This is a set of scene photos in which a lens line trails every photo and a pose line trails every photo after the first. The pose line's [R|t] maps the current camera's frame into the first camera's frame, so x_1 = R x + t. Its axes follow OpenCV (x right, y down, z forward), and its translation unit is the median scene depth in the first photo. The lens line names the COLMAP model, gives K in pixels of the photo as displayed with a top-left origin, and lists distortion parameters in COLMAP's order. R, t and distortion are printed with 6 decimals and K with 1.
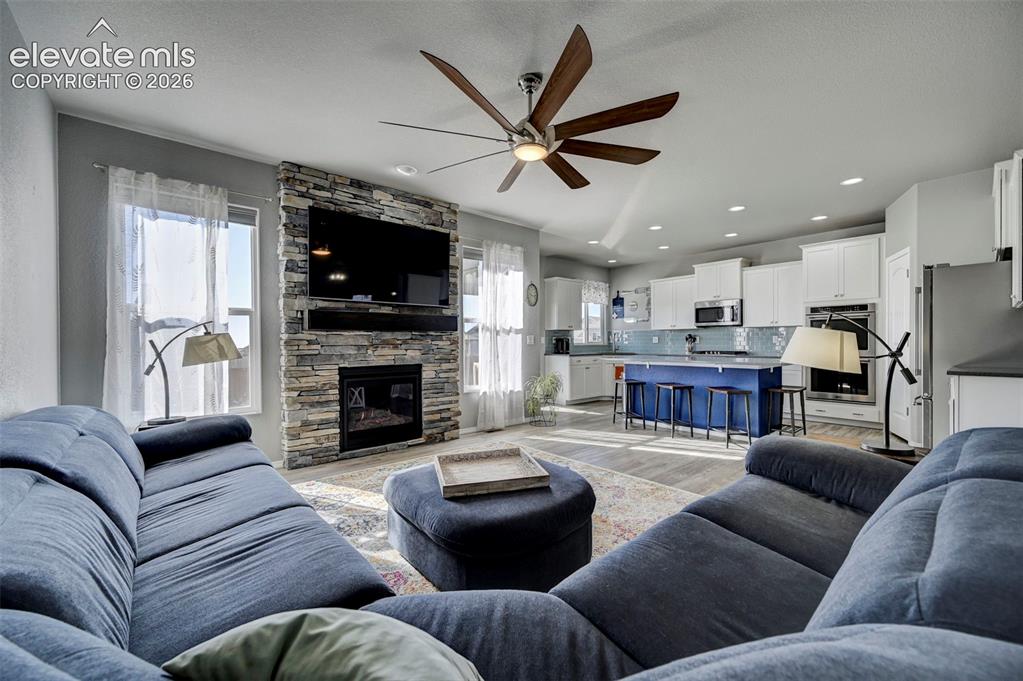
lens RADIAL K [[427.3, 0, 520.5], [0, 427.3, 349.1], [0, 0, 1]] dist [0.000631, 0.001017]
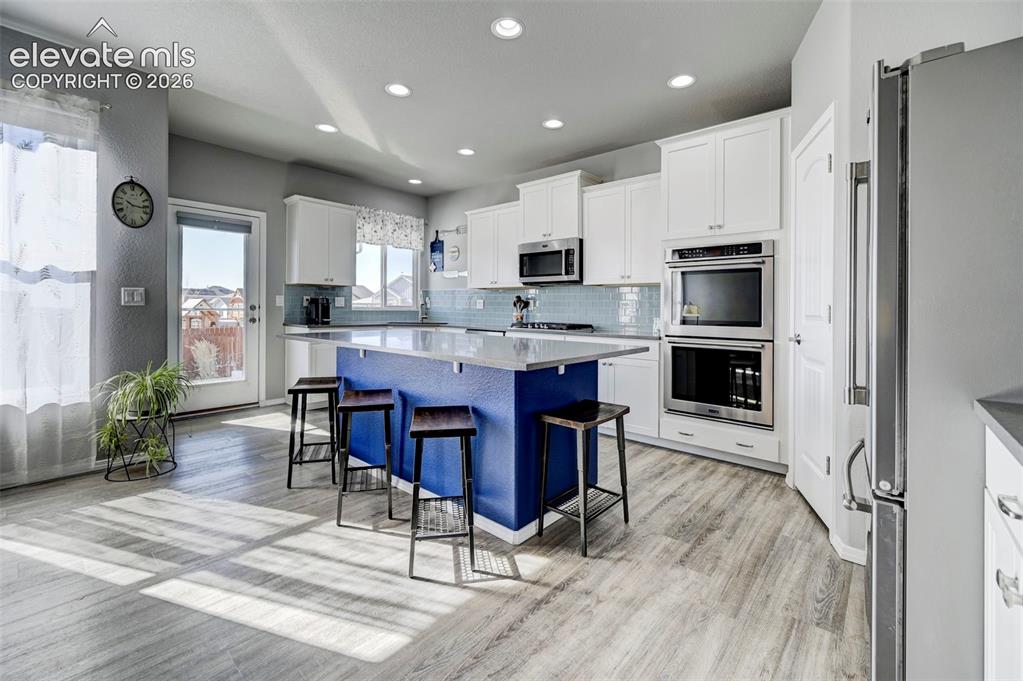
lens RADIAL K [[427.3, 0, 526.4], [0, 427.3, 311.0], [0, 0, 1]] dist [0.000631, 0.001017]
pose [[0.991978, 0.017177, 0.125237, 0.498296], [-0.015844, 0.999807, -0.011634, -0.007717], [-0.125412, 0.009556, 0.992059, 0.554974]]
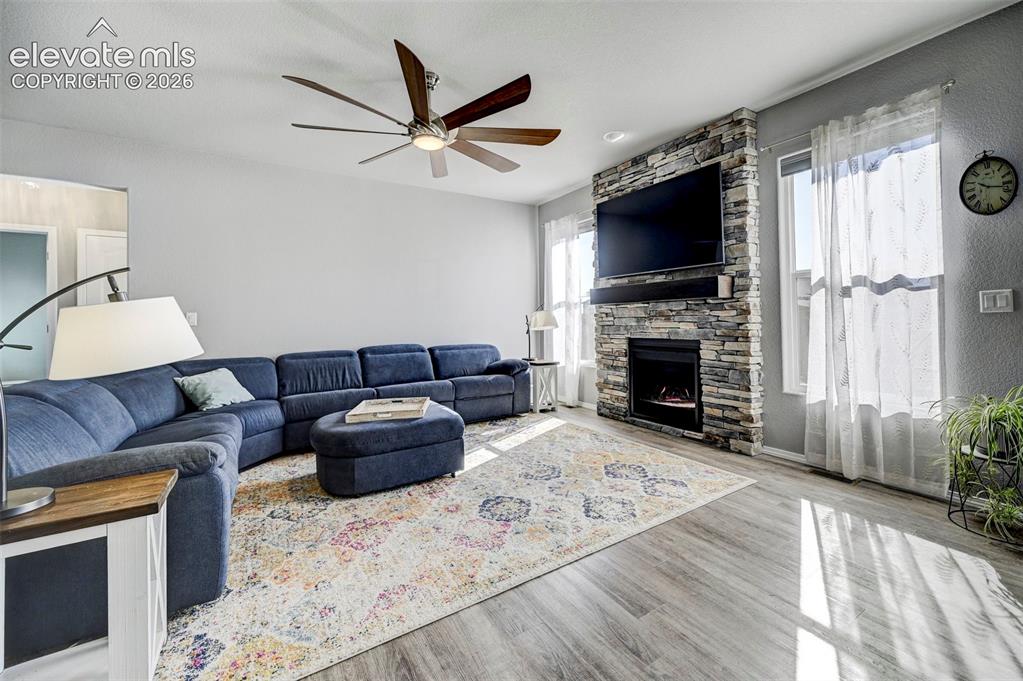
lens RADIAL K [[427.3, 0, 537.9], [0, 427.3, 314.0], [0, 0, 1]] dist [0.000631, 0.001017]
pose [[-0.165396, -0.002264, -0.986225, 0.578600], [0.003985, 0.999988, -0.002964, -0.012375], [0.986219, -0.004420, -0.165385, 0.801195]]
